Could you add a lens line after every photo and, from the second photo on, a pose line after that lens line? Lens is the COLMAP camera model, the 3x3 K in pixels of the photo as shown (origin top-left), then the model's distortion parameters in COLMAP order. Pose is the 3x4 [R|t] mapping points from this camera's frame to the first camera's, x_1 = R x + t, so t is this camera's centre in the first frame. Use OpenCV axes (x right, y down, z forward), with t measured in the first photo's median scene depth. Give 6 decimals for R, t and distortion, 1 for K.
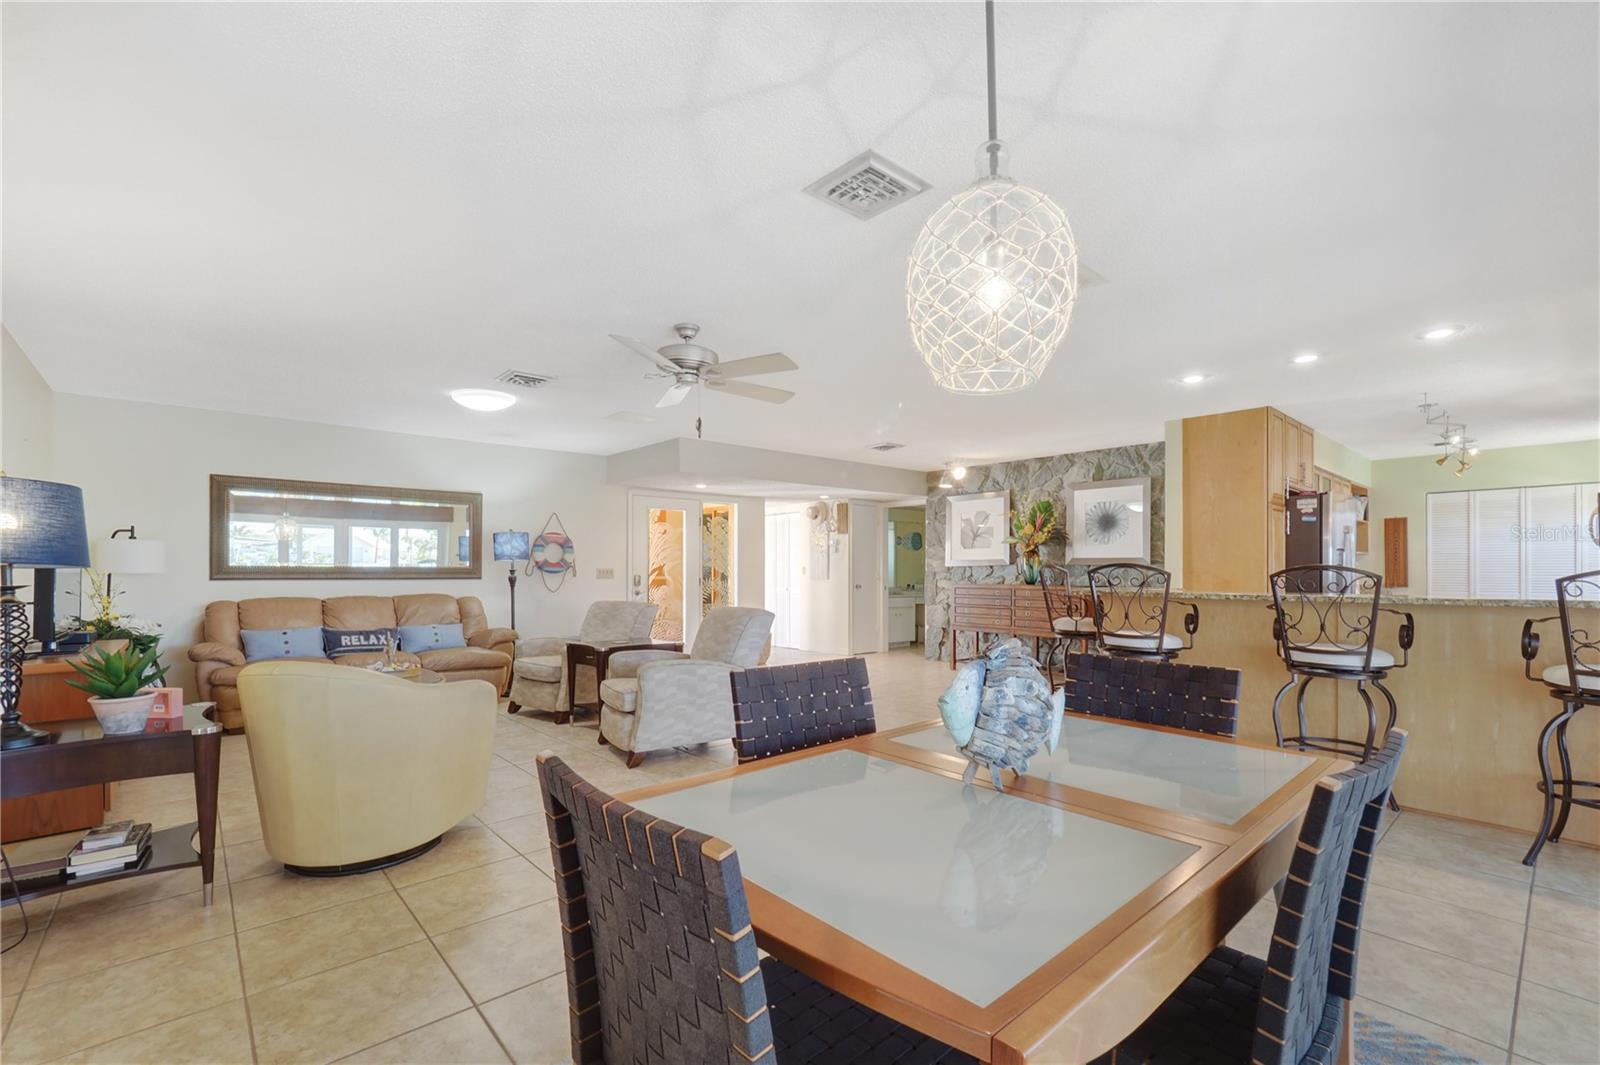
lens RADIAL K [[689.4, 0, 793.5], [0, 689.4, 570.5], [0, 0, 1]] dist [-0.004731, -0.000074]
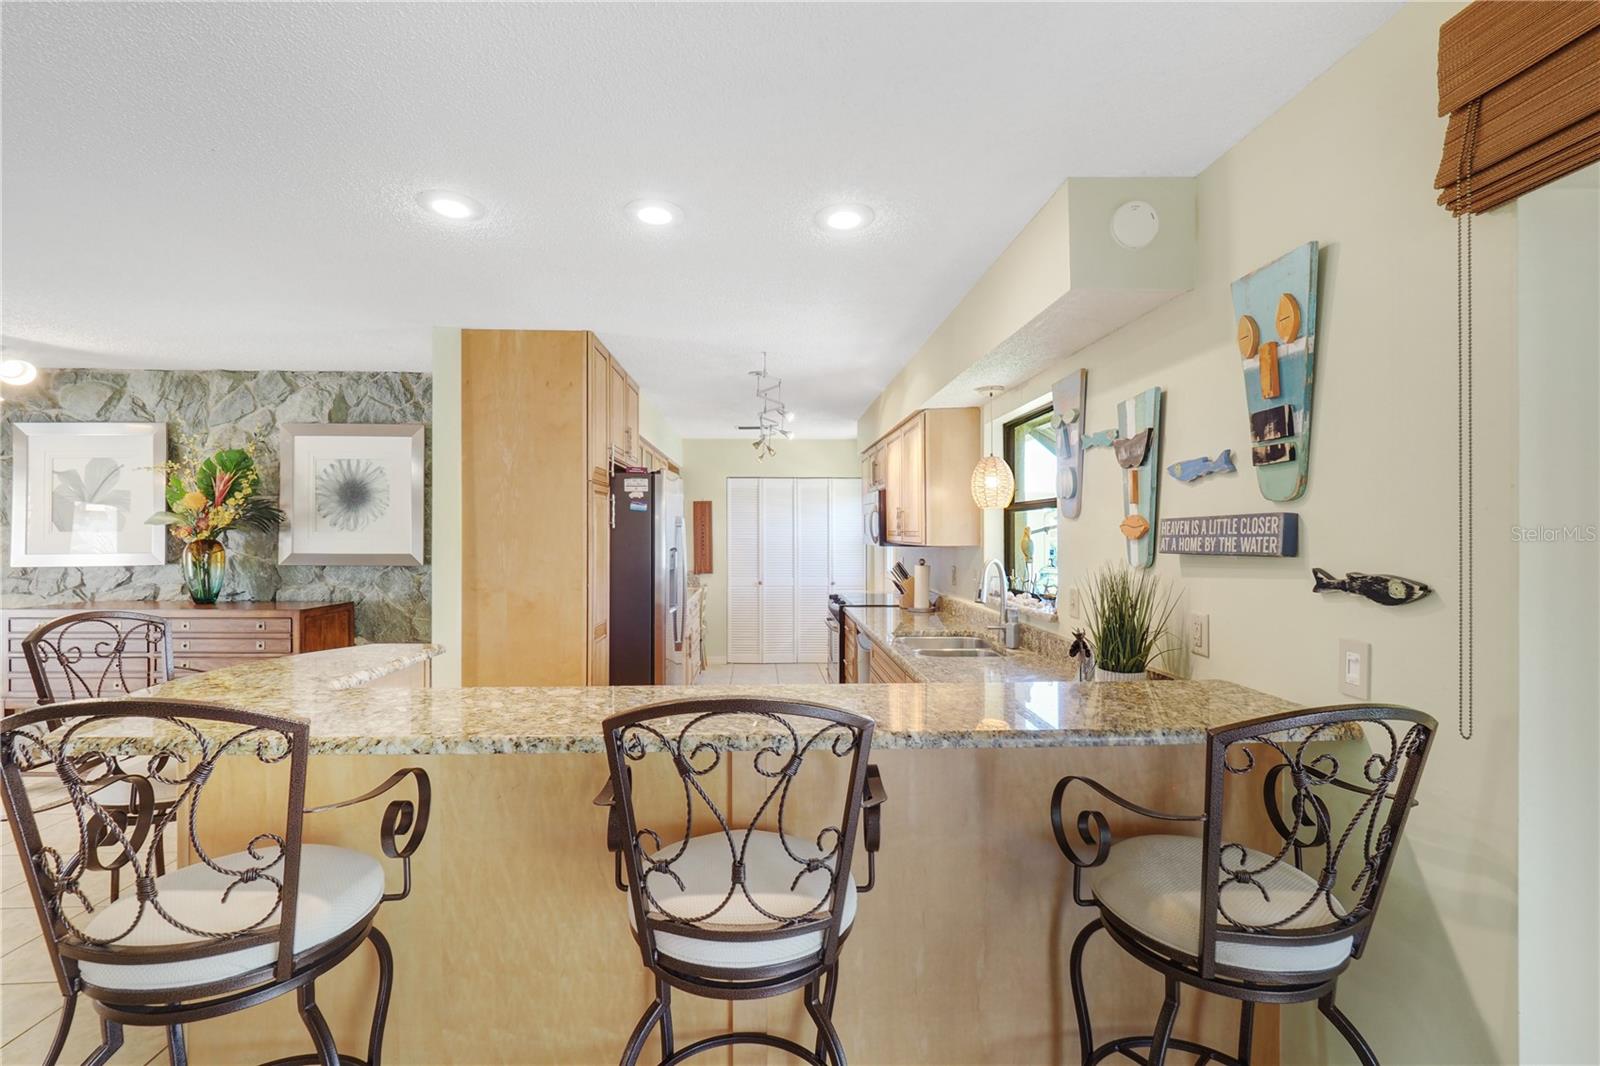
lens RADIAL K [[693.8, 0, 788.0], [0, 693.8, 531.9], [0, 0, 1]] dist [-0.001760, -0.000452]
pose [[0.627557, -0.002959, 0.778565, 0.249421], [0.001712, 0.999996, 0.002421, -0.042339], [-0.778569, -0.000186, 0.627559, 0.367893]]
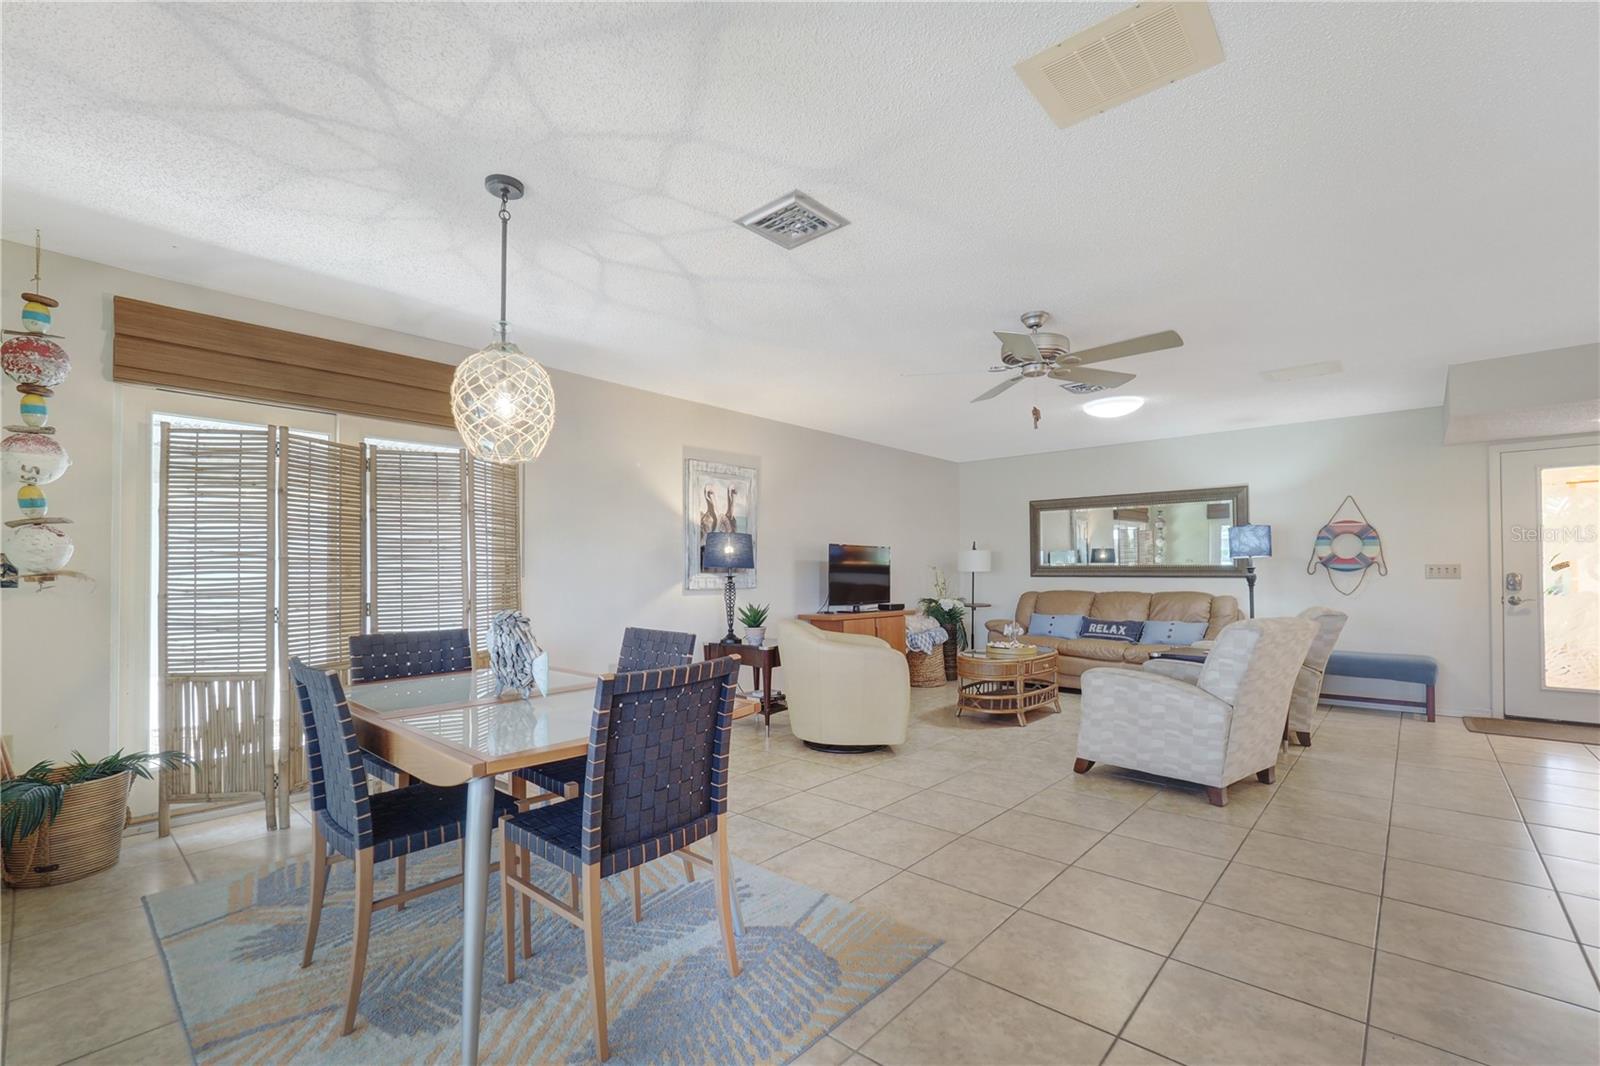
lens RADIAL K [[693.8, 0, 801.2], [0, 693.8, 573.3], [0, 0, 1]] dist [-0.001760, -0.000452]
pose [[0.121693, 0.002547, -0.992564, 0.421124], [0.004989, 0.999983, 0.003177, 0.000713], [0.992555, -0.005338, 0.121678, 0.304791]]
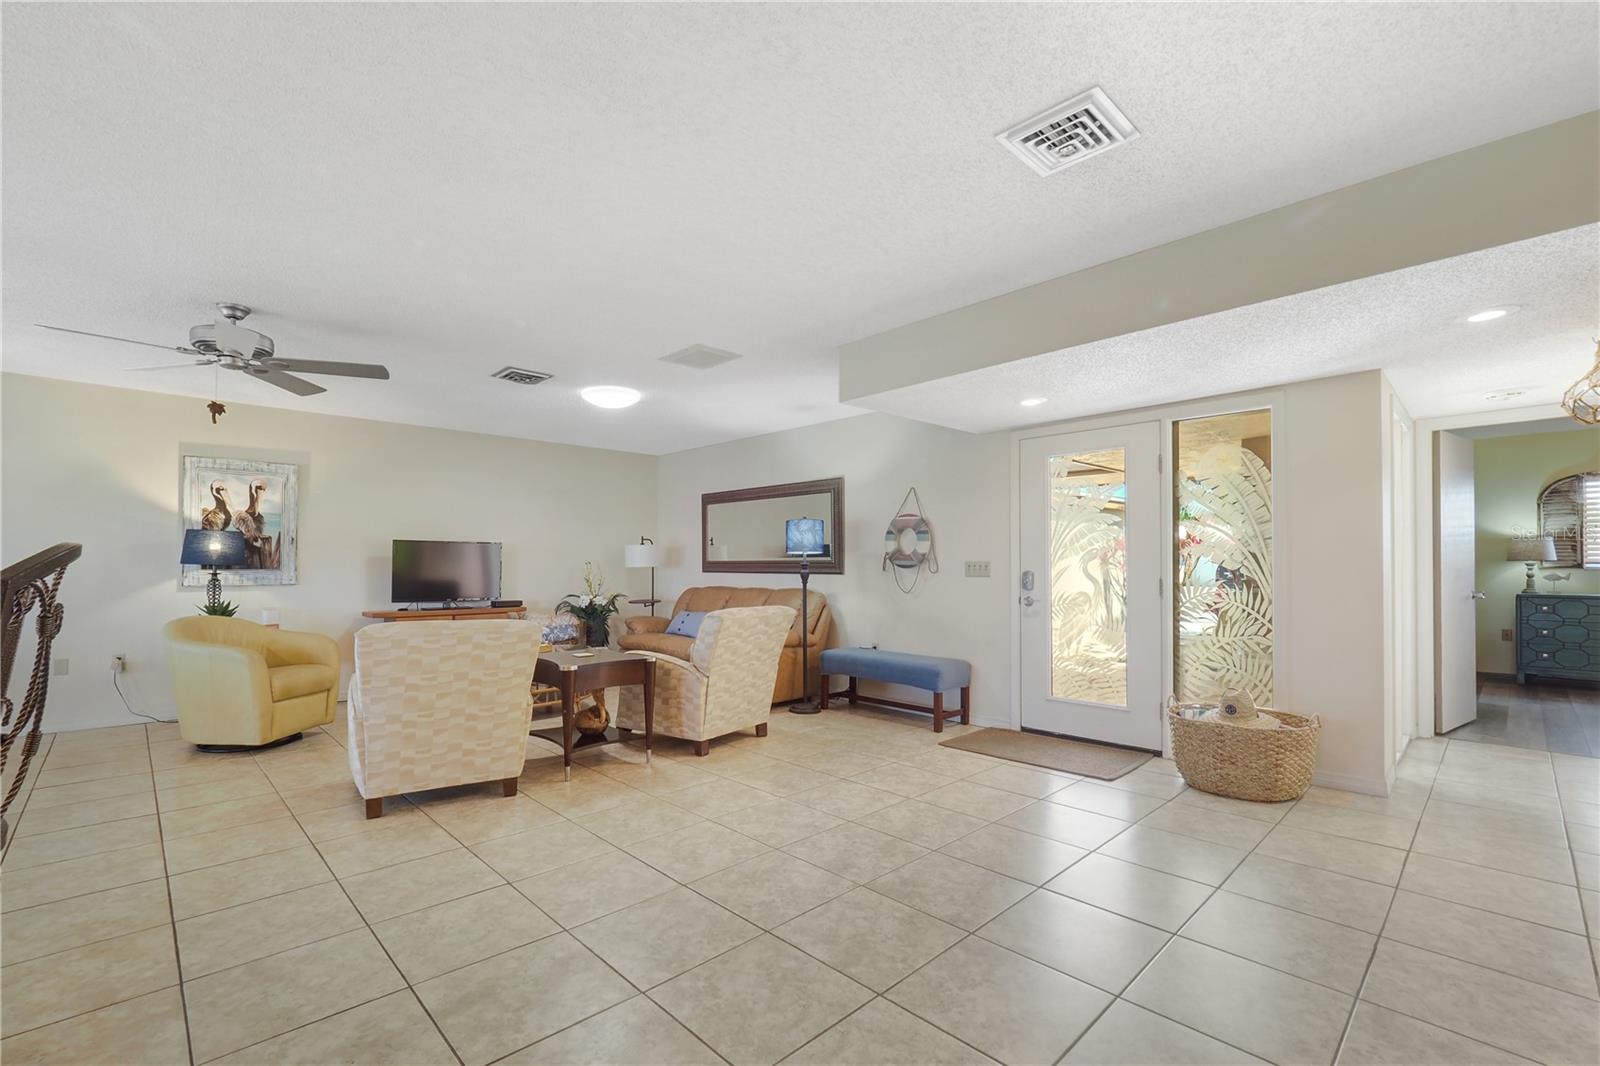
lens RADIAL K [[693.8, 0, 802.0], [0, 693.8, 567.3], [0, 0, 1]] dist [-0.001760, -0.000452]
pose [[0.049528, 0.004828, -0.998761, 0.450159], [0.003725, 0.999980, 0.005018, -0.001529], [0.998766, -0.003969, 0.049509, 0.950820]]
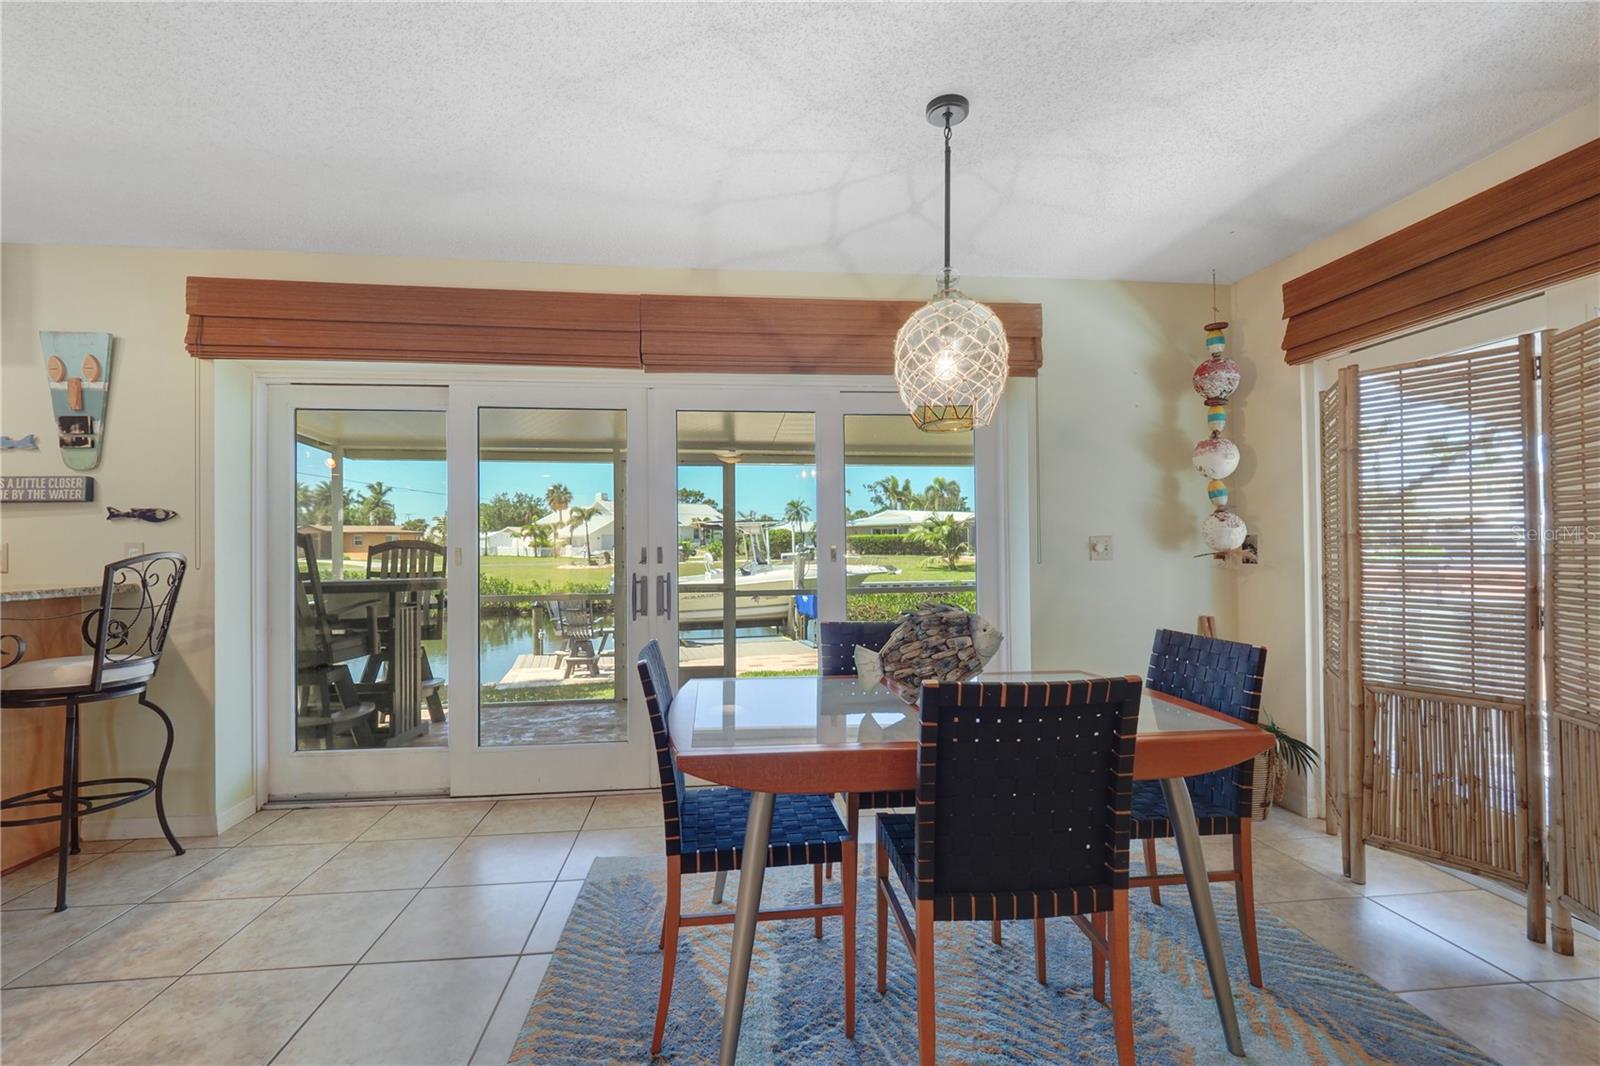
lens RADIAL K [[693.8, 0, 793.9], [0, 693.8, 538.0], [0, 0, 1]] dist [-0.001760, -0.000452]
pose [[-0.816707, 0.005680, 0.577024, -0.066205], [0.000879, 0.999963, -0.008598, -0.005050], [-0.577051, -0.006515, -0.816682, 0.484701]]
